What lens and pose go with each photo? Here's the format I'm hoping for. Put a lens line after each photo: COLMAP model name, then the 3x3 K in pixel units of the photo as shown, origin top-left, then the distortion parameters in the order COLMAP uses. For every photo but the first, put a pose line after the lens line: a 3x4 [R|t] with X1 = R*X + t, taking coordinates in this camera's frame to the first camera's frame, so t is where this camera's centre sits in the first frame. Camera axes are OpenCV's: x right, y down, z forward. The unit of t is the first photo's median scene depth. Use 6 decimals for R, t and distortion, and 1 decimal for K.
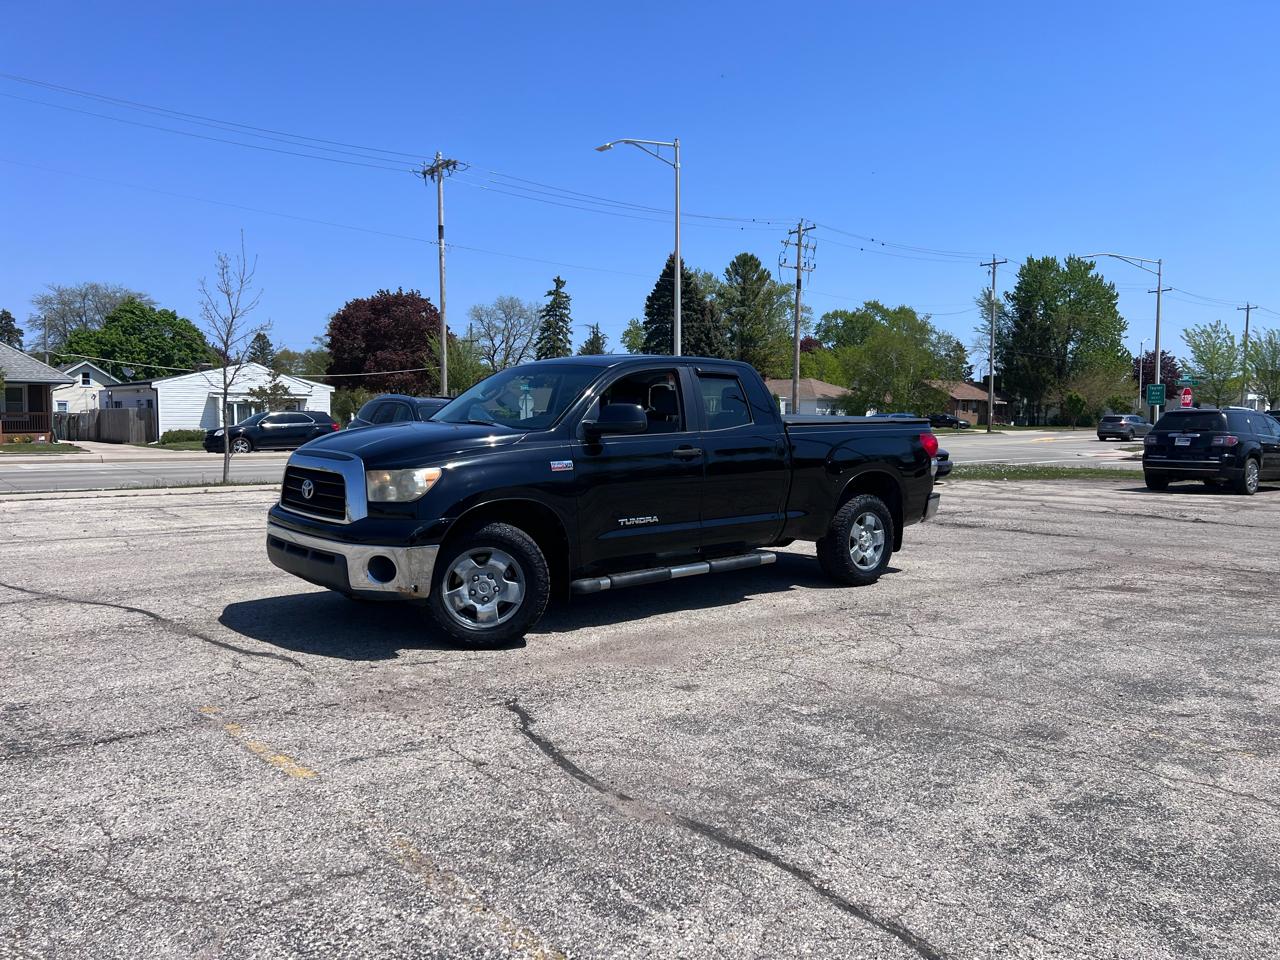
lens RADIAL K [[962.3, 0, 639.4], [0, 962.3, 481.5], [0, 0, 1]] dist [0.029553, -0.033219]
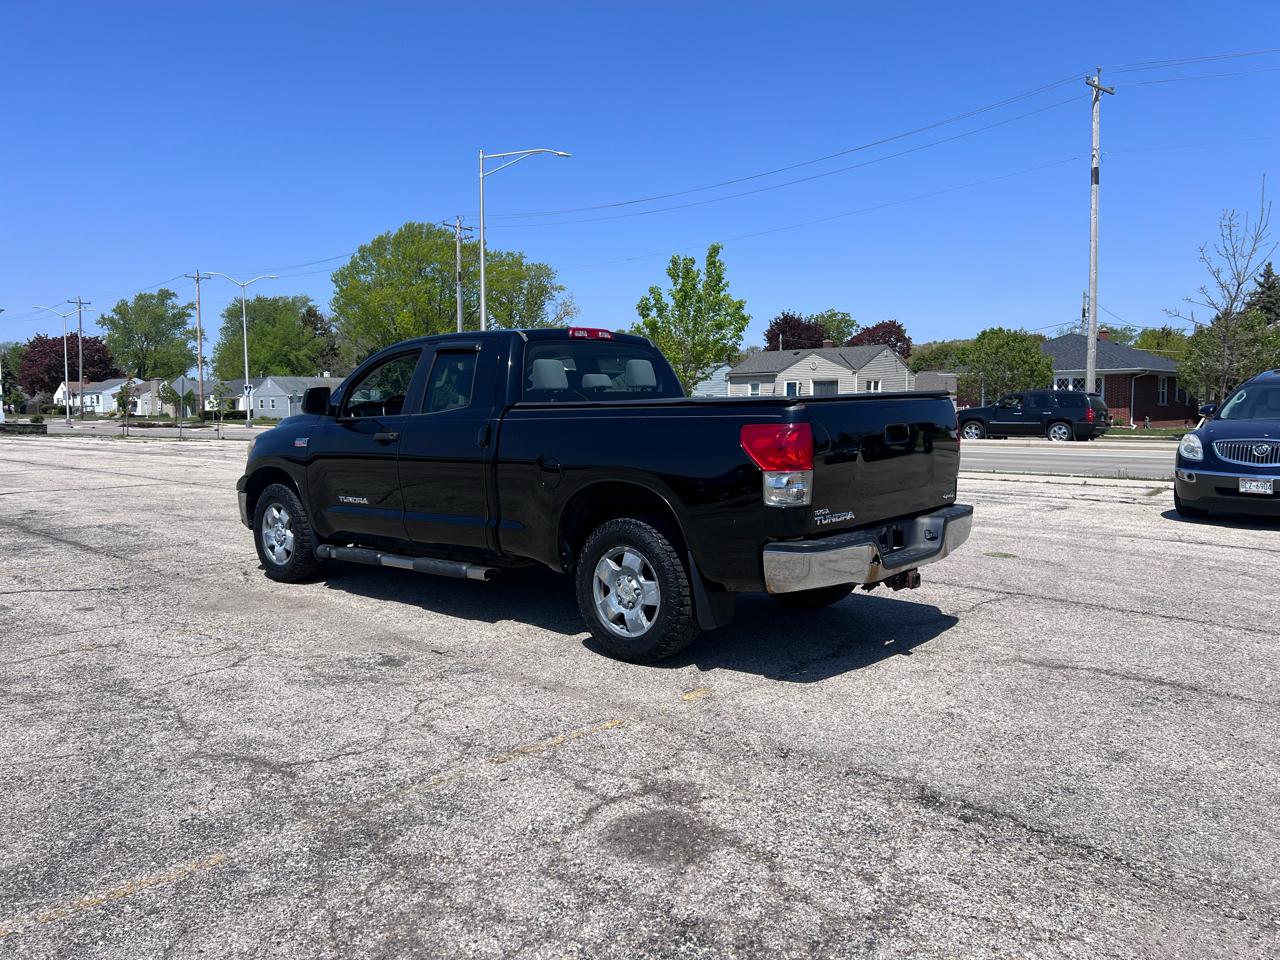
lens RADIAL K [[962.3, 0, 646.1], [0, 962.3, 456.6], [0, 0, 1]] dist [0.029553, -0.033219]
pose [[0.138589, 0.043518, -0.989393, 1.060605], [-0.057940, 0.997679, 0.035767, -0.061078], [0.988654, 0.052368, 0.140789, 1.154826]]
